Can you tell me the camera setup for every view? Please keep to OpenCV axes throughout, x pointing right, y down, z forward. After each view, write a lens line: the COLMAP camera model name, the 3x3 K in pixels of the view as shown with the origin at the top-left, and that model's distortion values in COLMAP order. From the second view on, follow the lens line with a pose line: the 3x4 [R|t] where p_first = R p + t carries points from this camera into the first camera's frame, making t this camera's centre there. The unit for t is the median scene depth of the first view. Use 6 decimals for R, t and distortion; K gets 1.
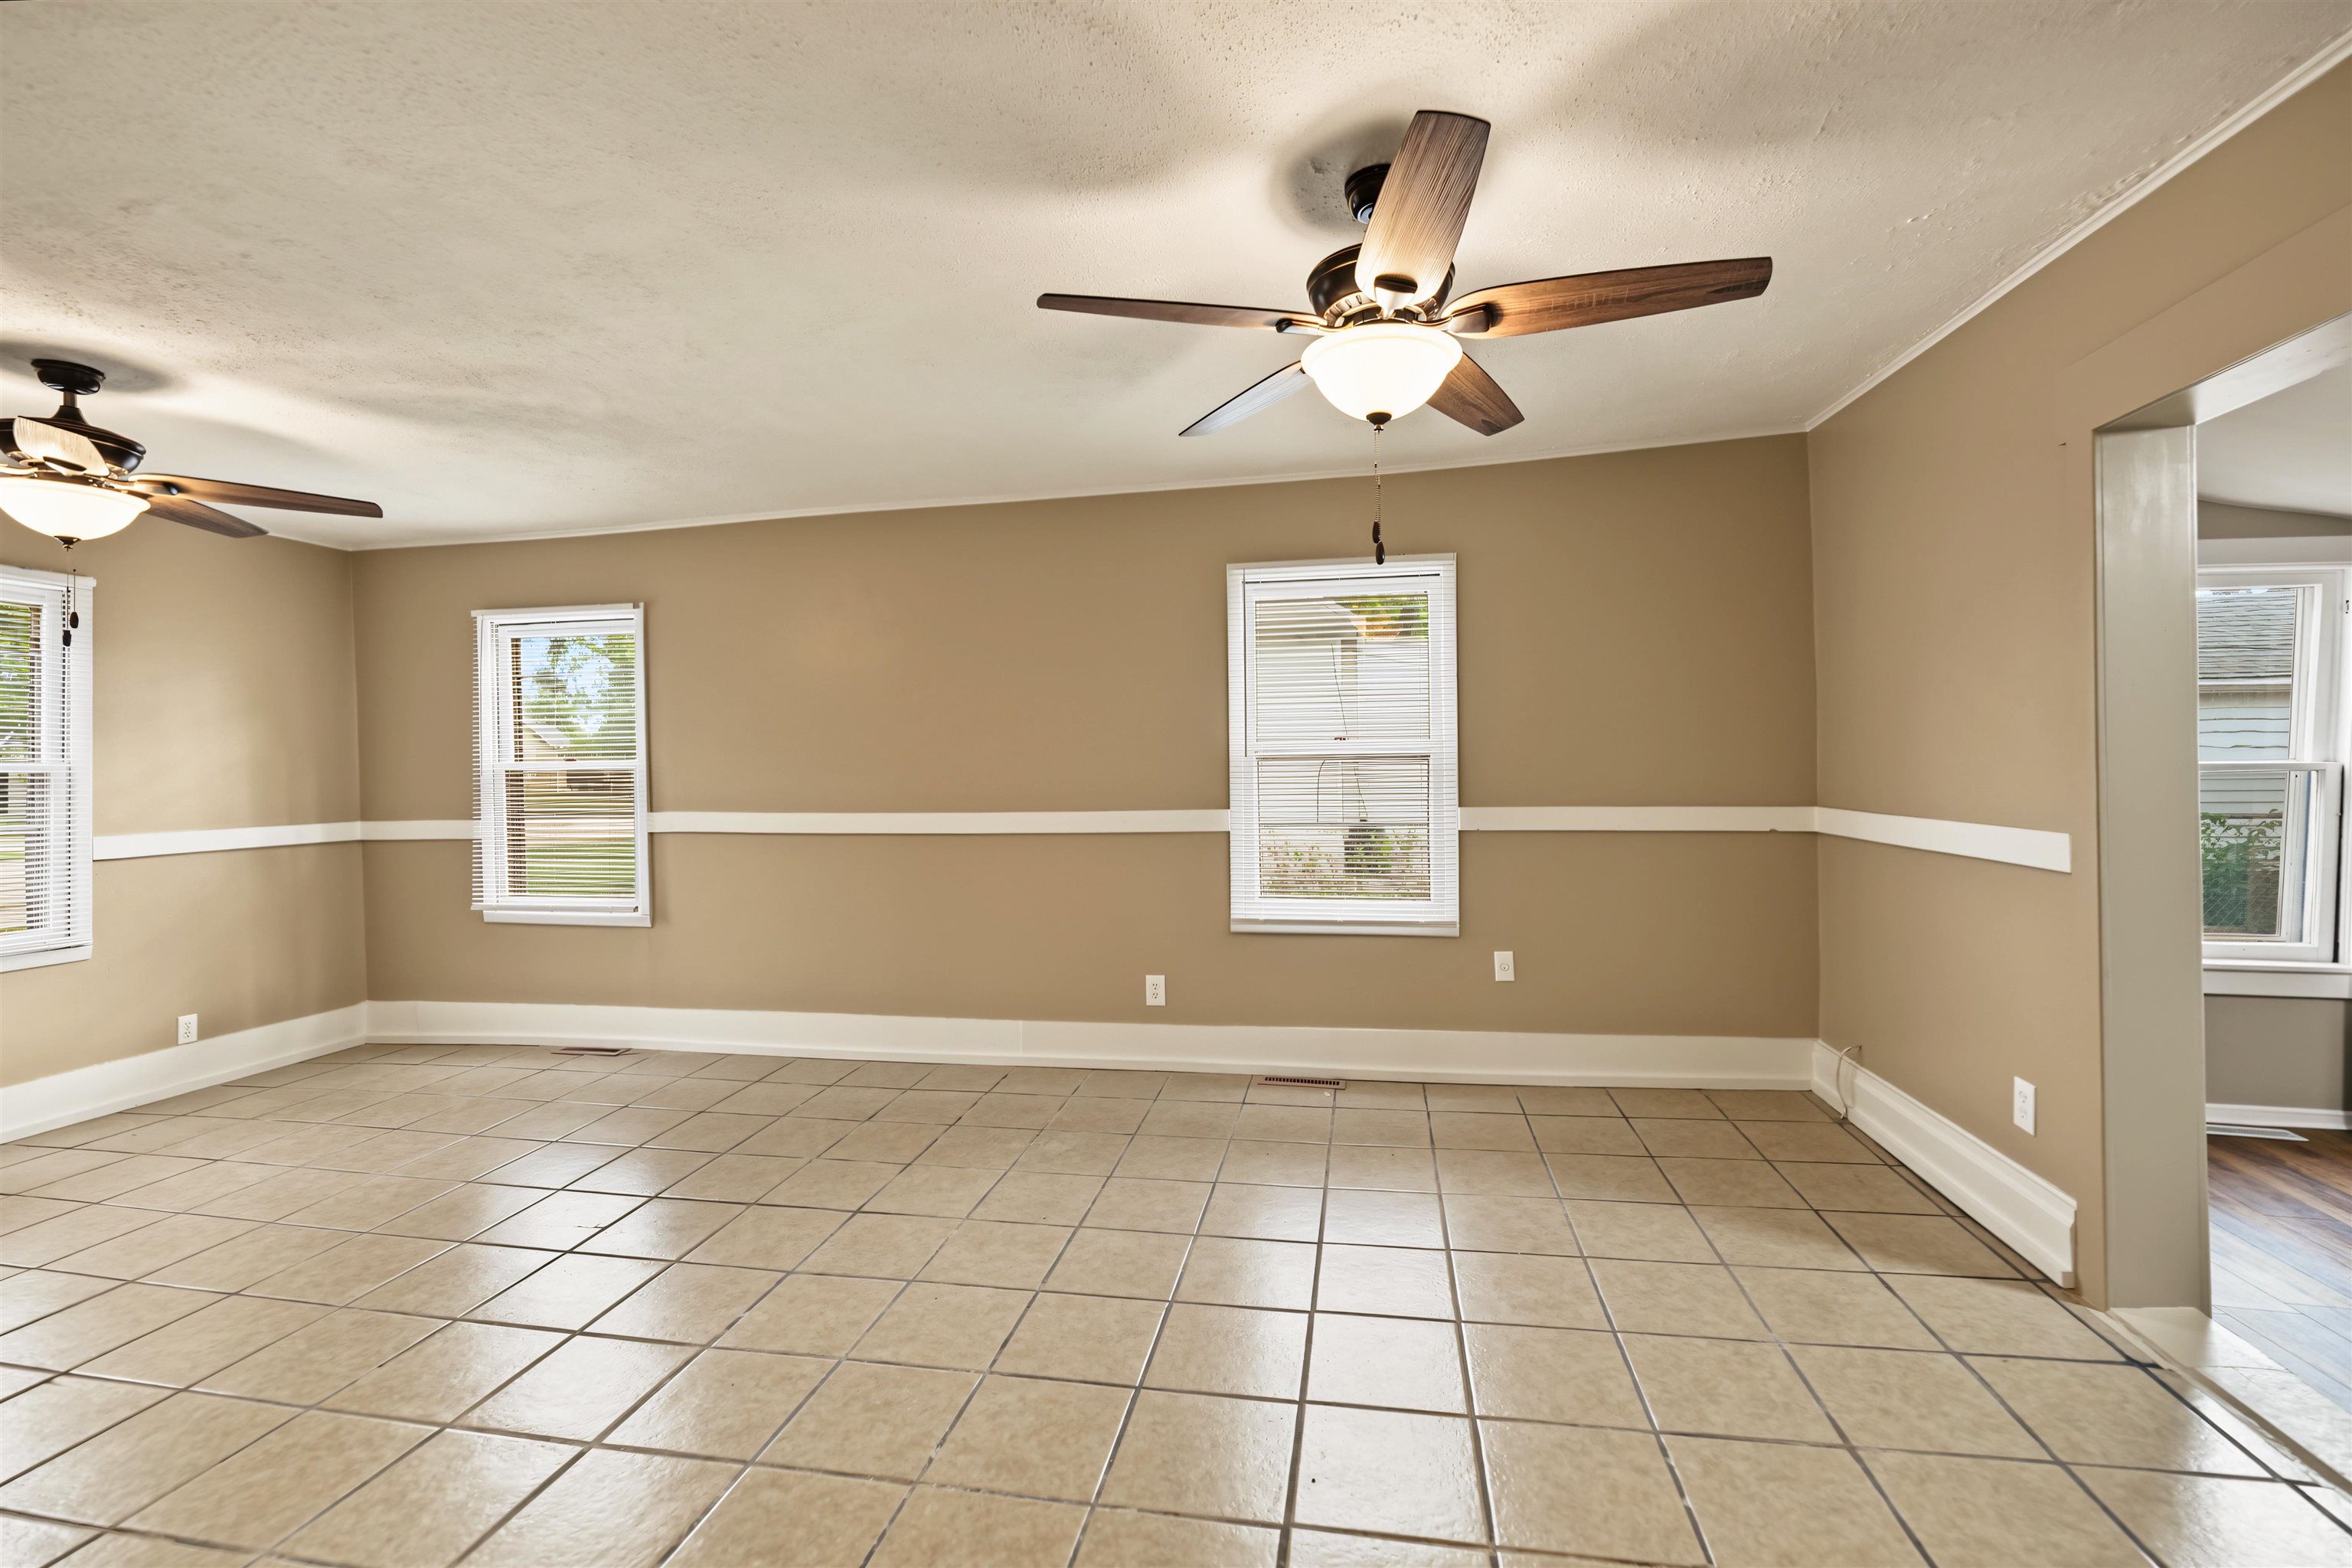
lens RADIAL K [[1000.1, 0, 1172.9], [0, 1000.1, 765.6], [0, 0, 1]] dist [-0.000167, -0.001424]
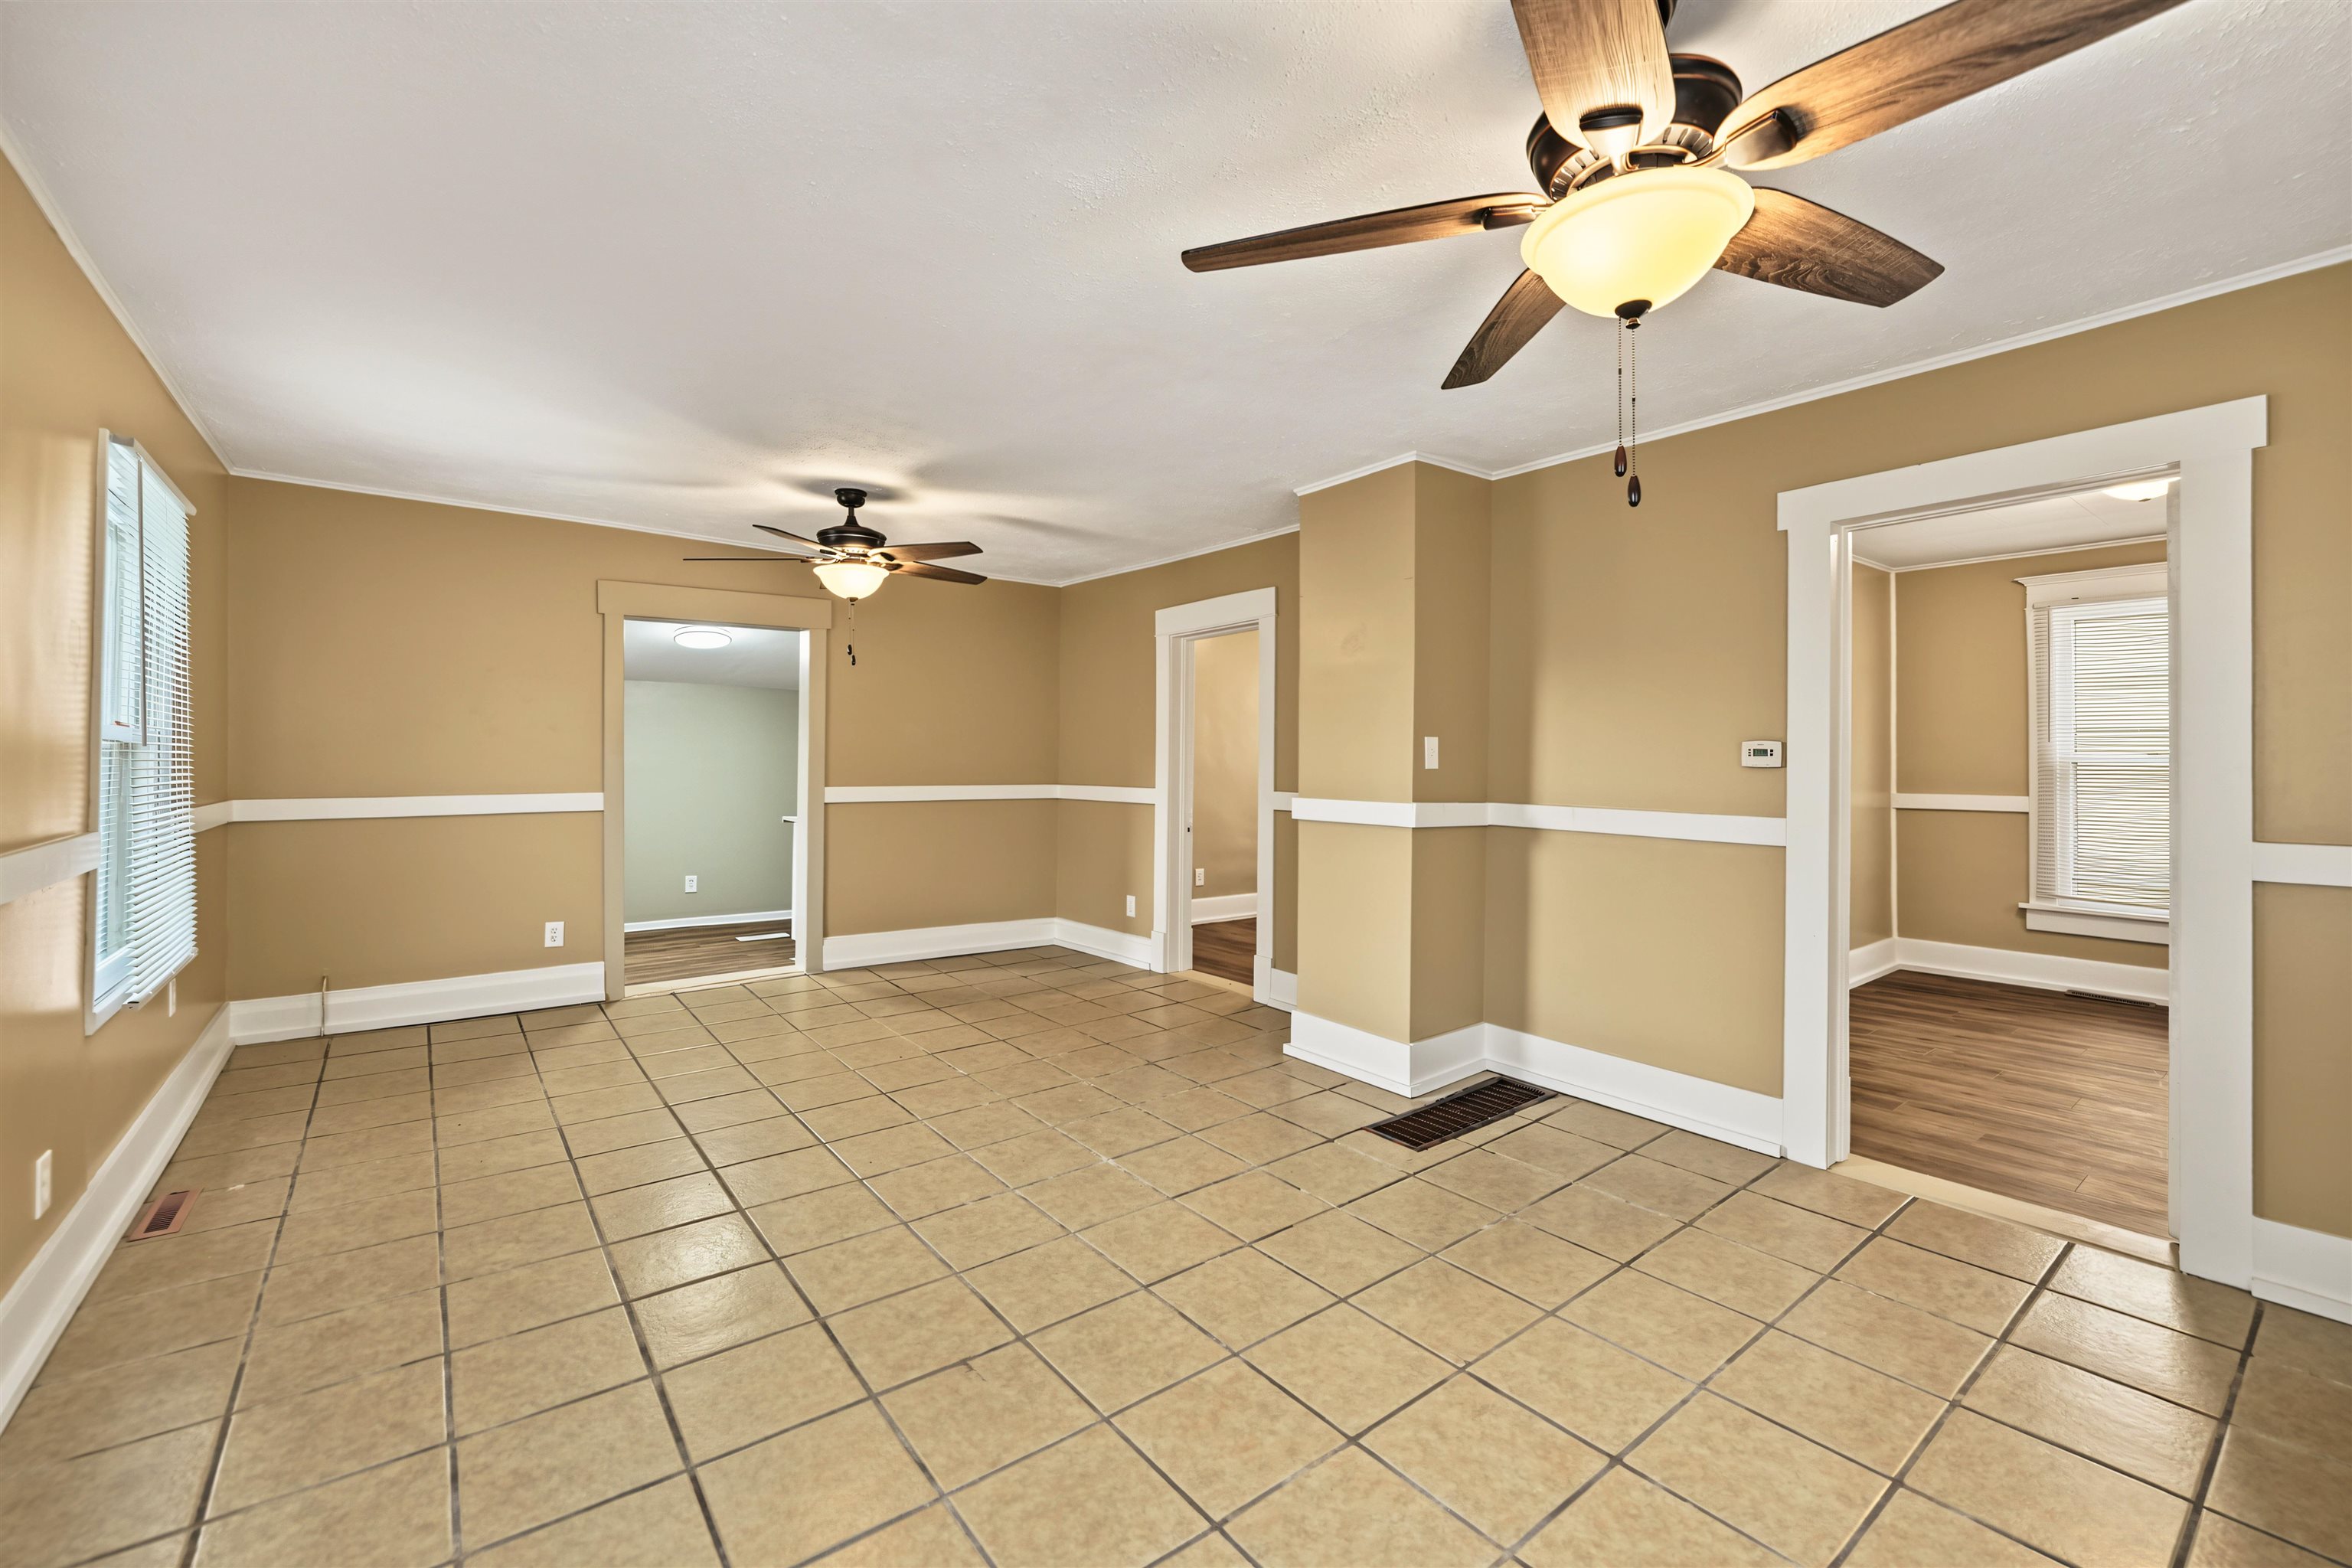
lens RADIAL K [[957.7, 0, 1193.7], [0, 957.7, 769.3], [0, 0, 1]] dist [0.002853, -0.001870]
pose [[-0.766582, 0.006278, 0.642115, -0.867408], [0.013506, 0.999889, 0.006347, 0.012959], [-0.642004, 0.013538, -0.766582, 1.069775]]
